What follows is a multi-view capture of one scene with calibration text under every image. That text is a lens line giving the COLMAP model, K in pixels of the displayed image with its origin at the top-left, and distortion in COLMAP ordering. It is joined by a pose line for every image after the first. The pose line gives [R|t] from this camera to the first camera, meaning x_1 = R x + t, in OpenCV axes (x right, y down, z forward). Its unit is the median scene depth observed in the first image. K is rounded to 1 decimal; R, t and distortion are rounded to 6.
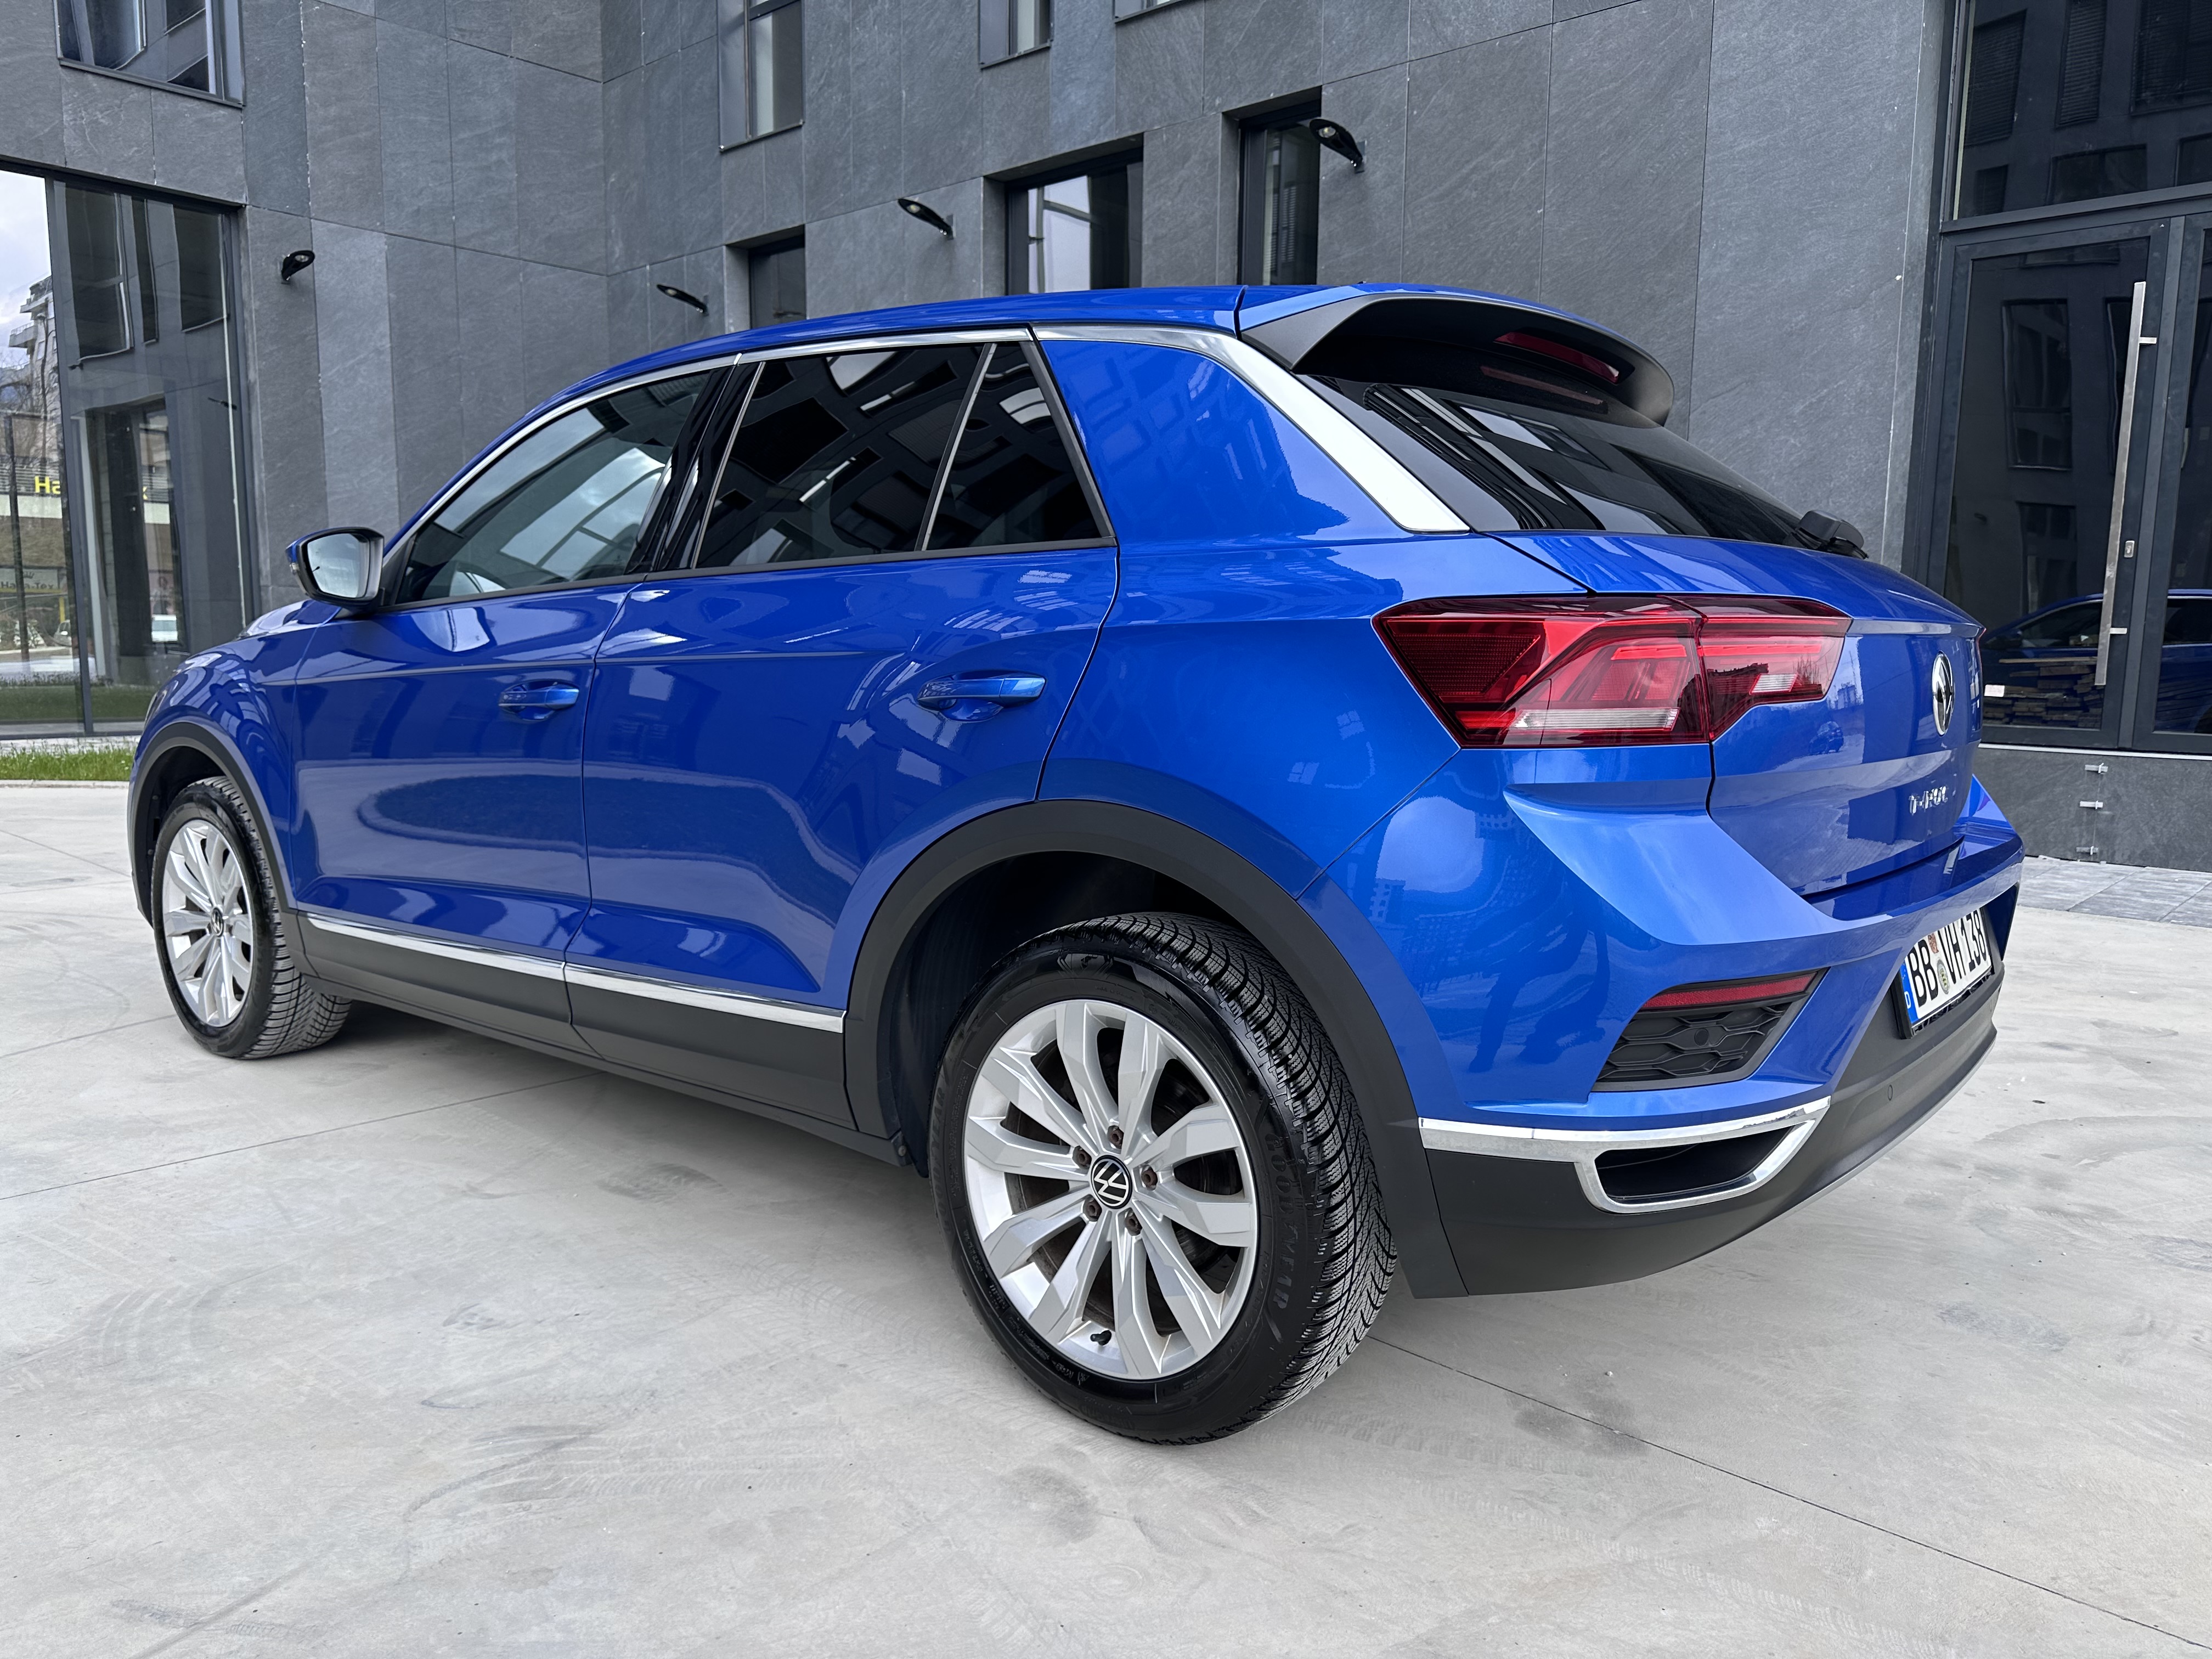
lens RADIAL K [[1562.6, 0, 1106.0], [0, 1562.6, 829.5], [0, 0, 1]] dist [0.004760, -0.008155]
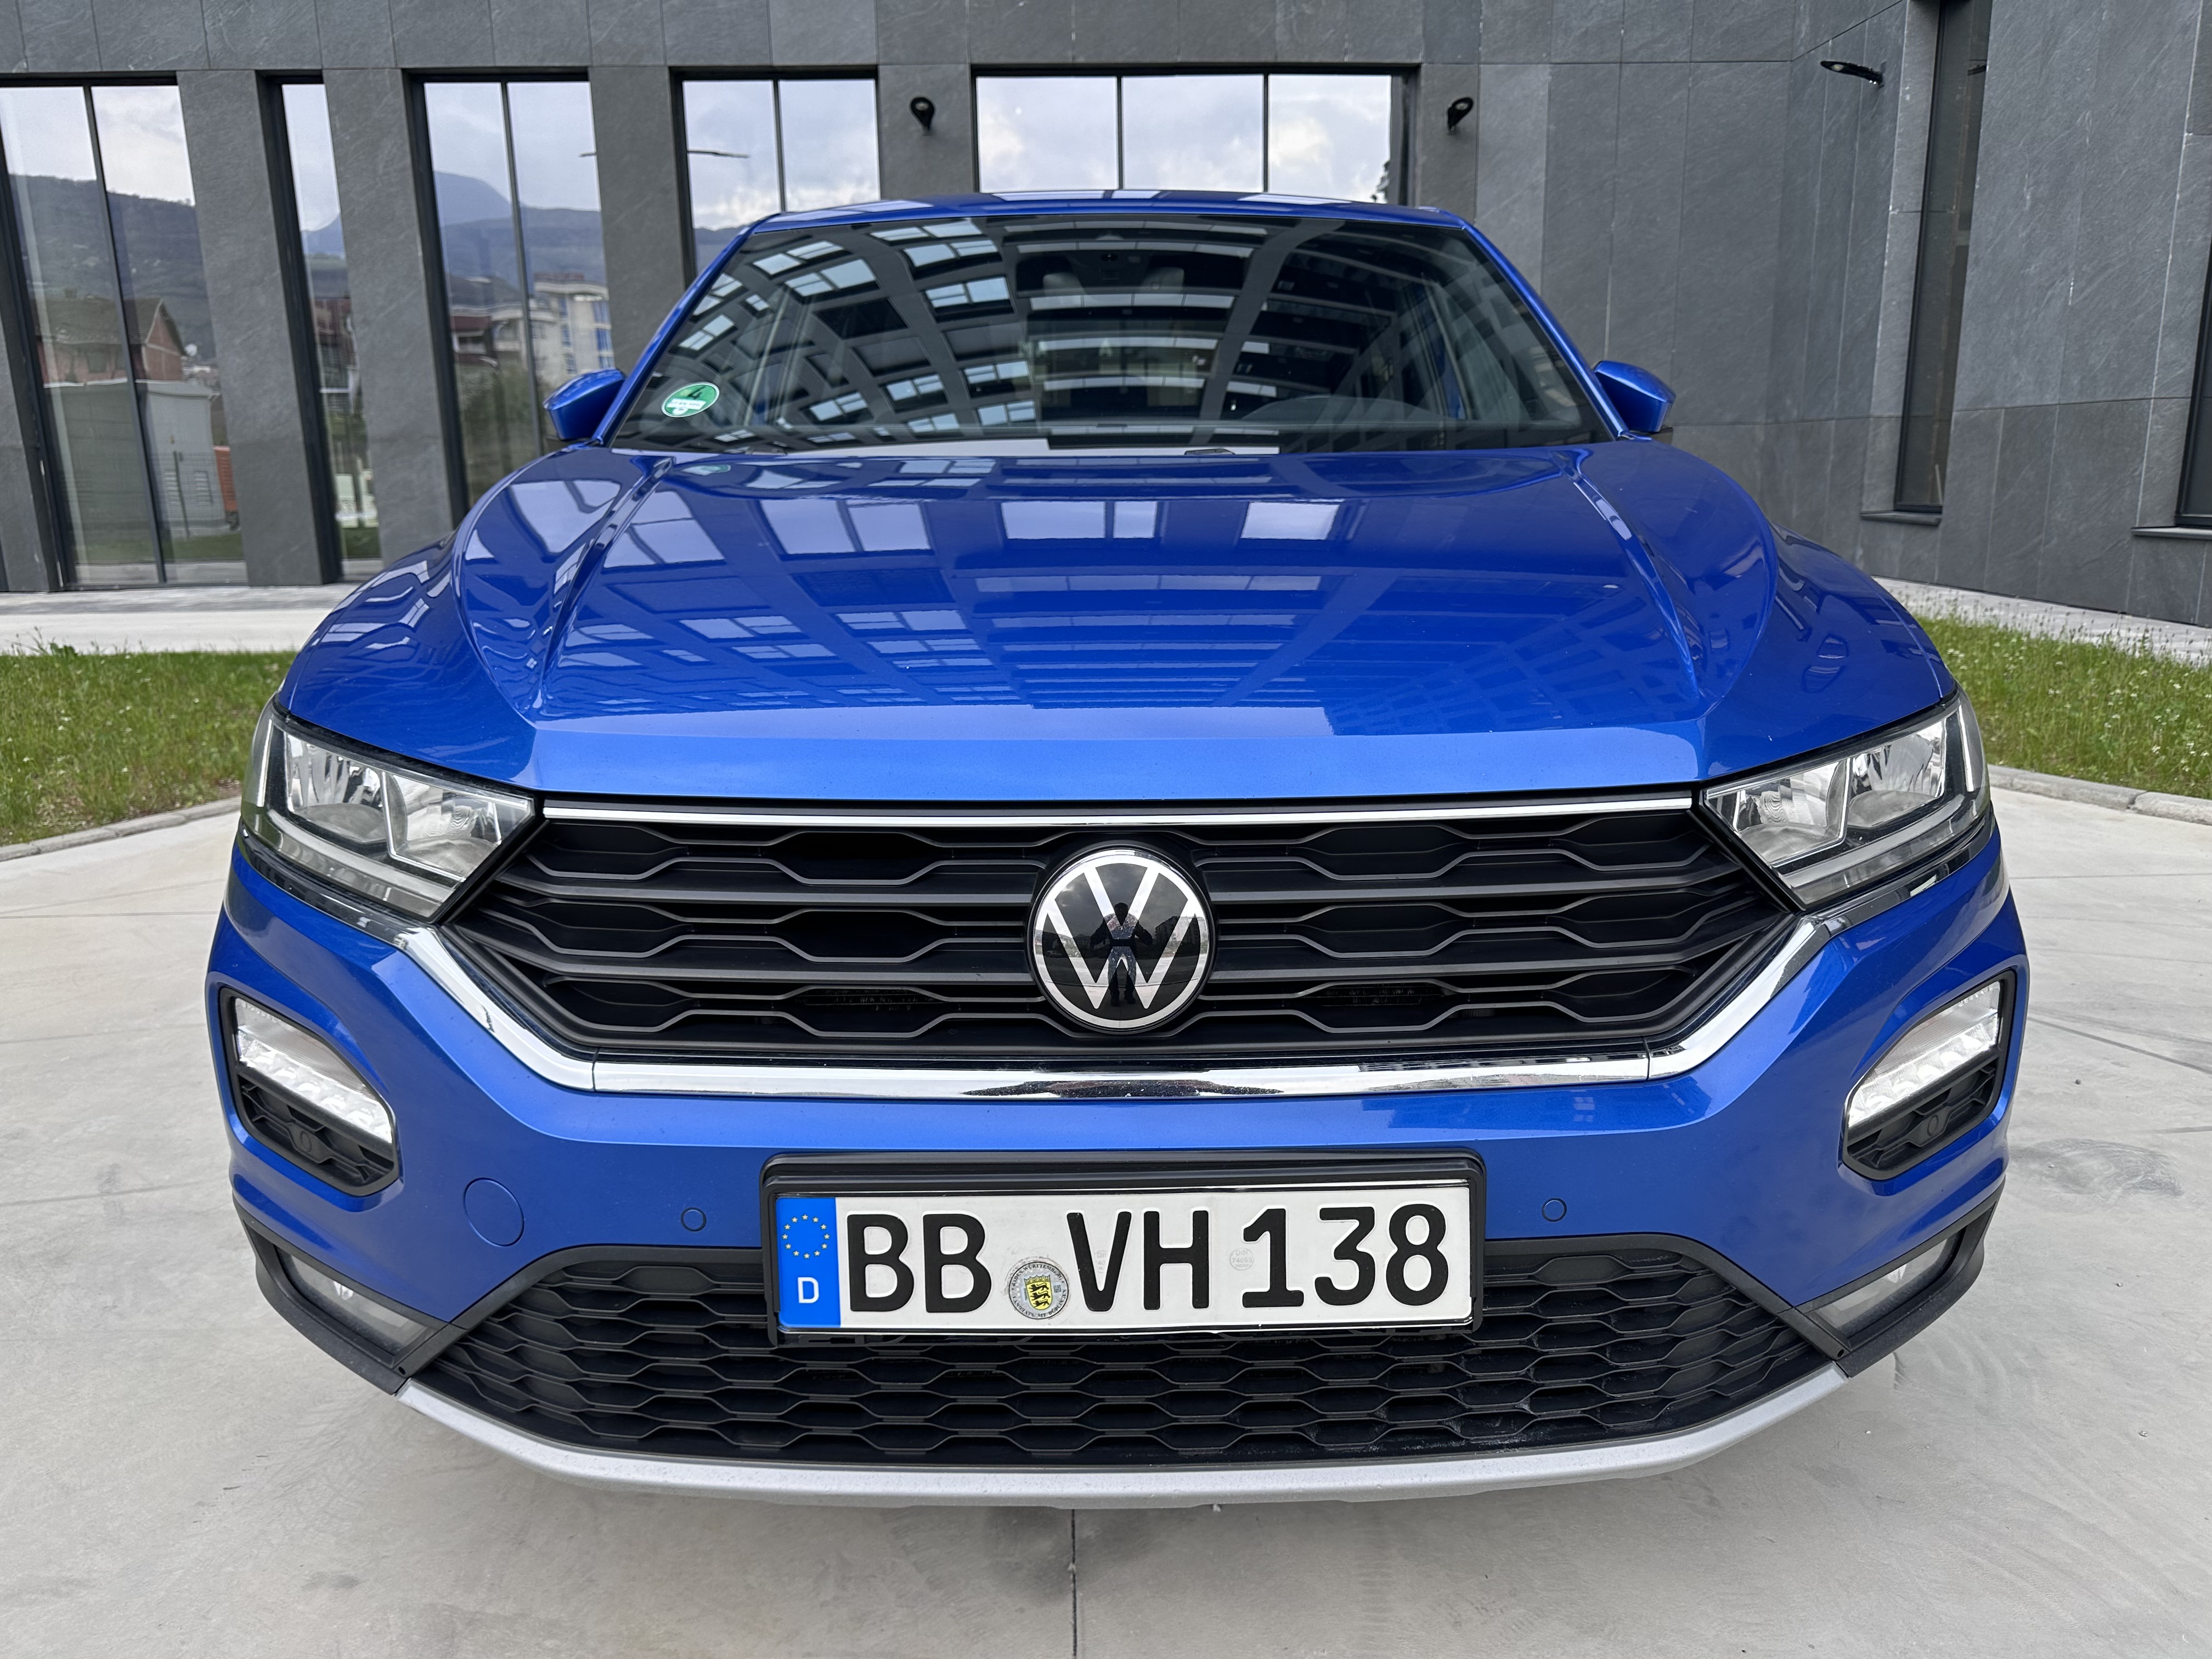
lens RADIAL K [[1562.6, 0, 1106.0], [0, 1562.6, 829.5], [0, 0, 1]] dist [0.004760, -0.008155]
pose [[0.702996, 0.136358, -0.698000, 0.131691], [-0.063198, 0.989542, 0.129661, -0.008802], [0.708381, -0.047039, 0.704261, 0.085177]]
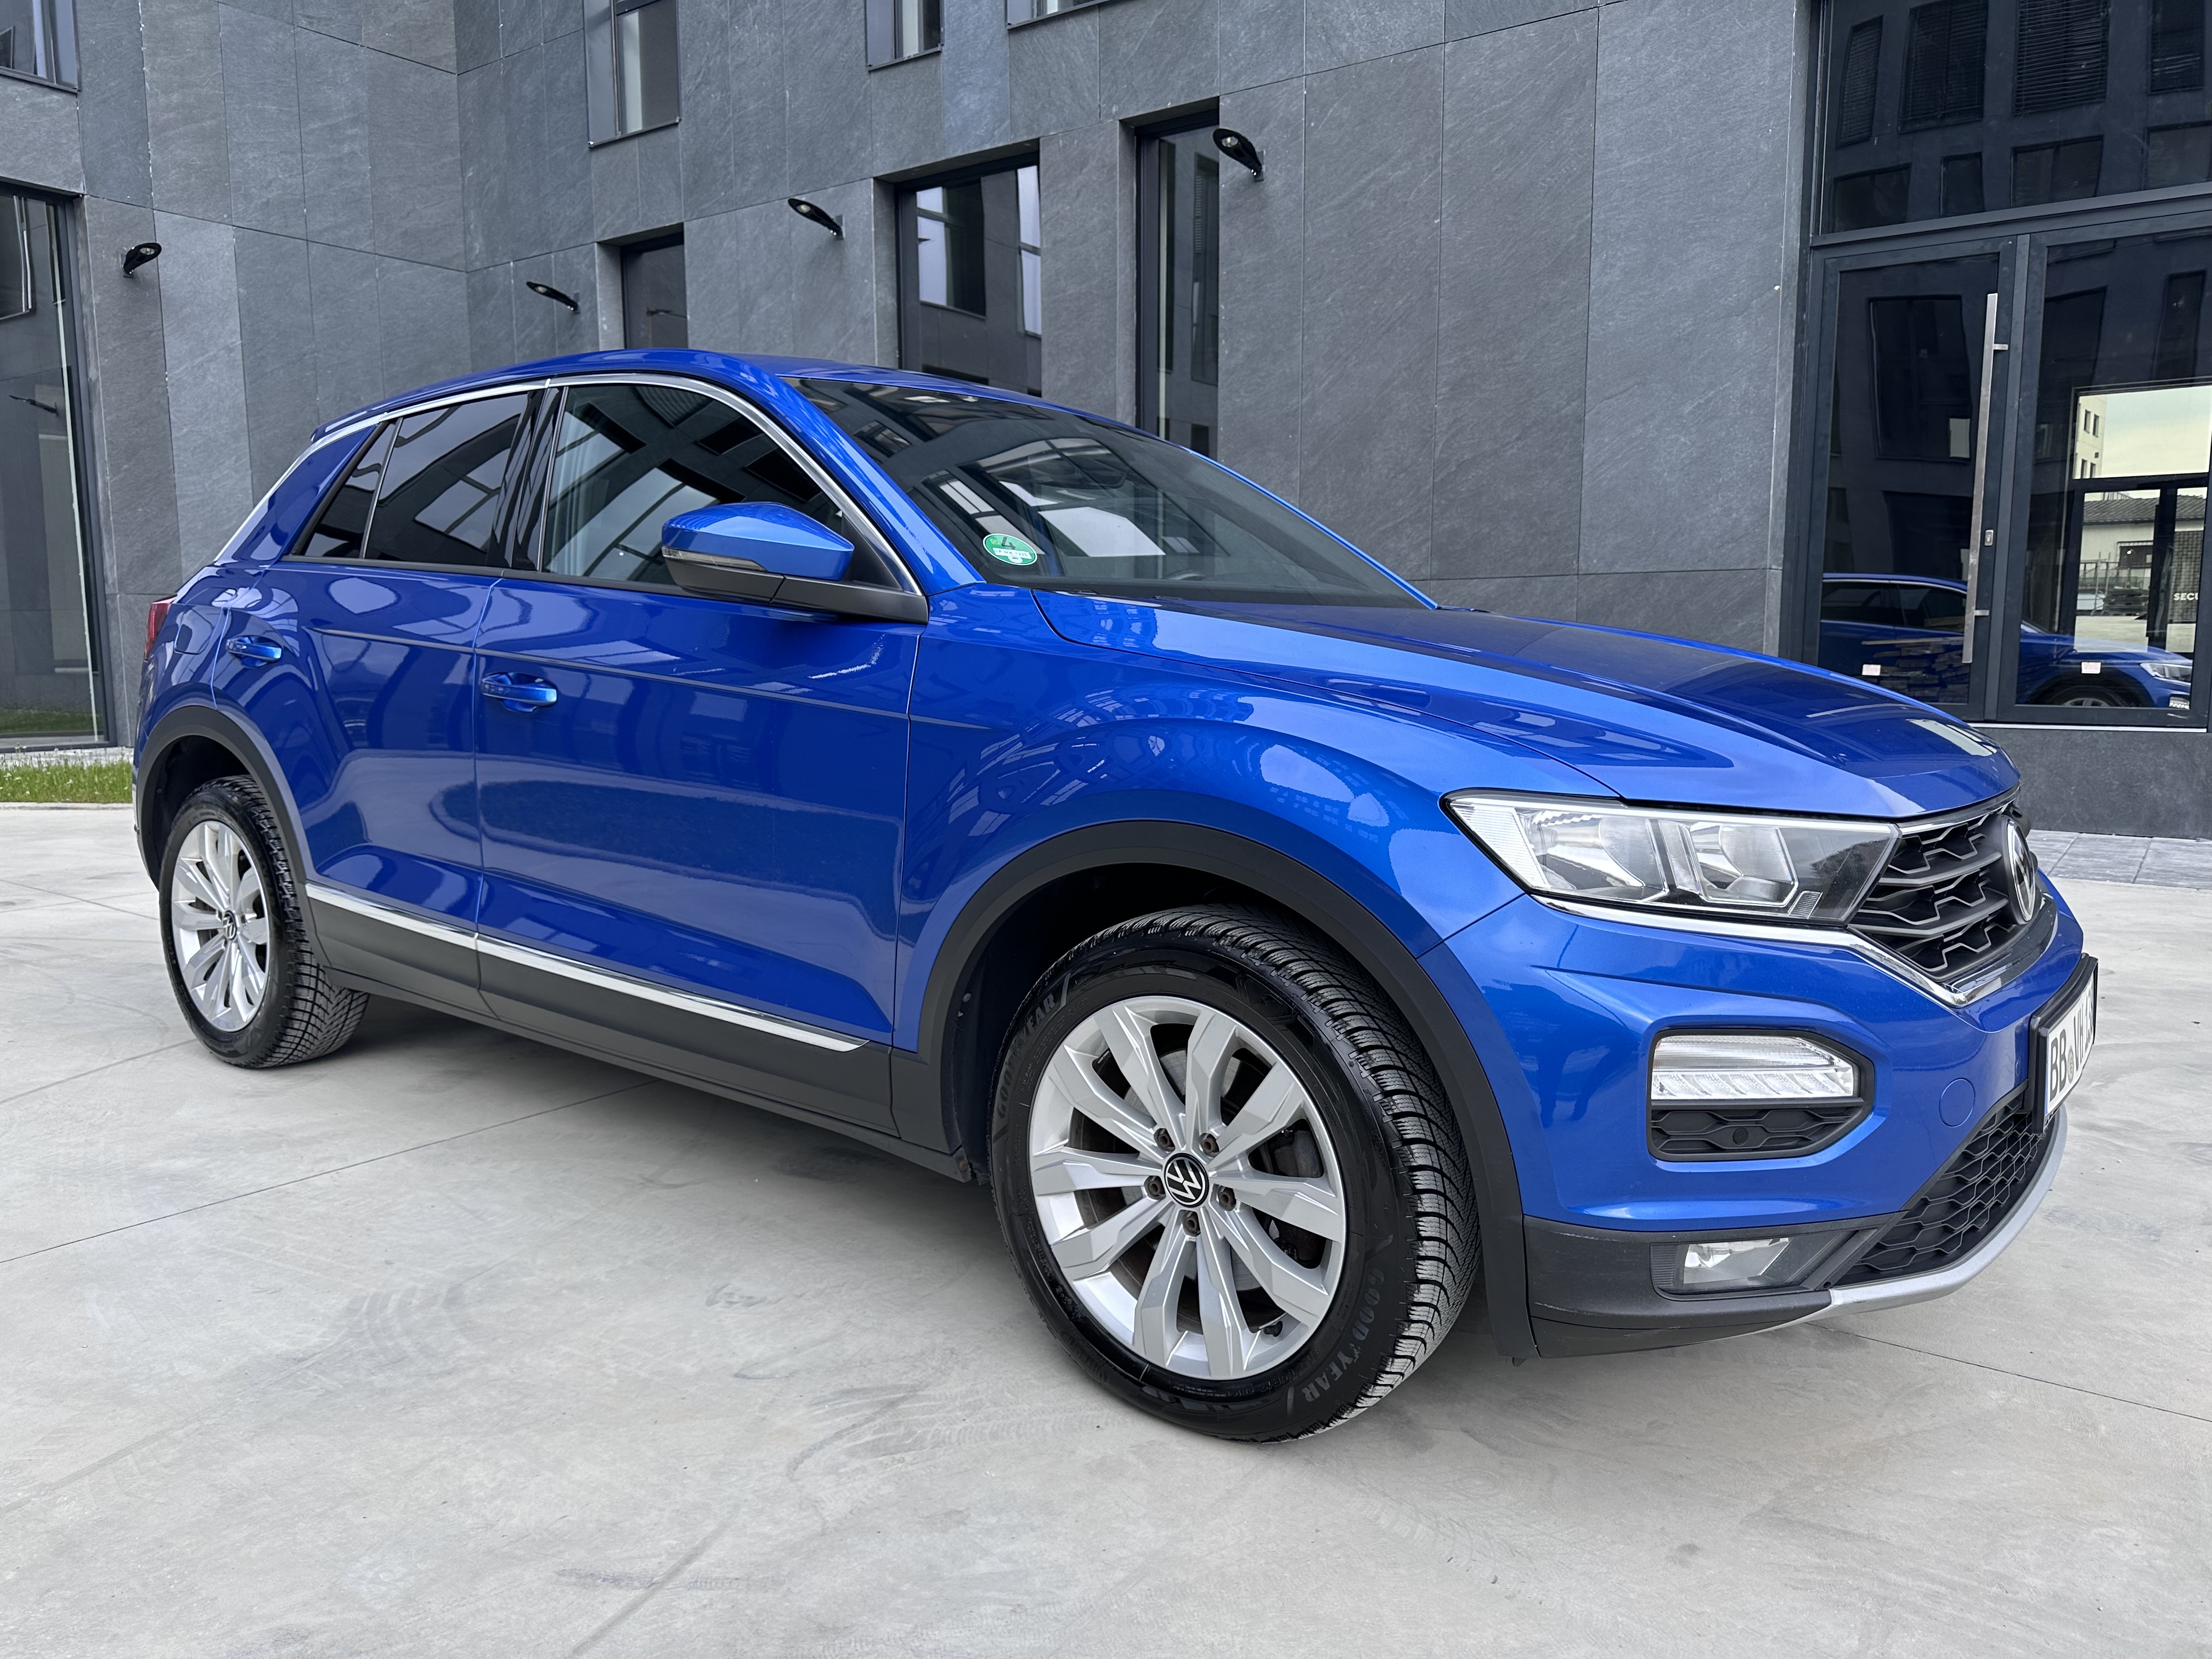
lens RADIAL K [[1561.1, 0, 1107.9], [0, 1561.1, 812.4], [0, 0, 1]] dist [0.005398, -0.008021]
pose [[0.993570, -0.027882, 0.109731, -0.053552], [0.028960, 0.999547, -0.008245, 0.002212], [-0.109452, 0.011370, 0.993927, -0.009135]]
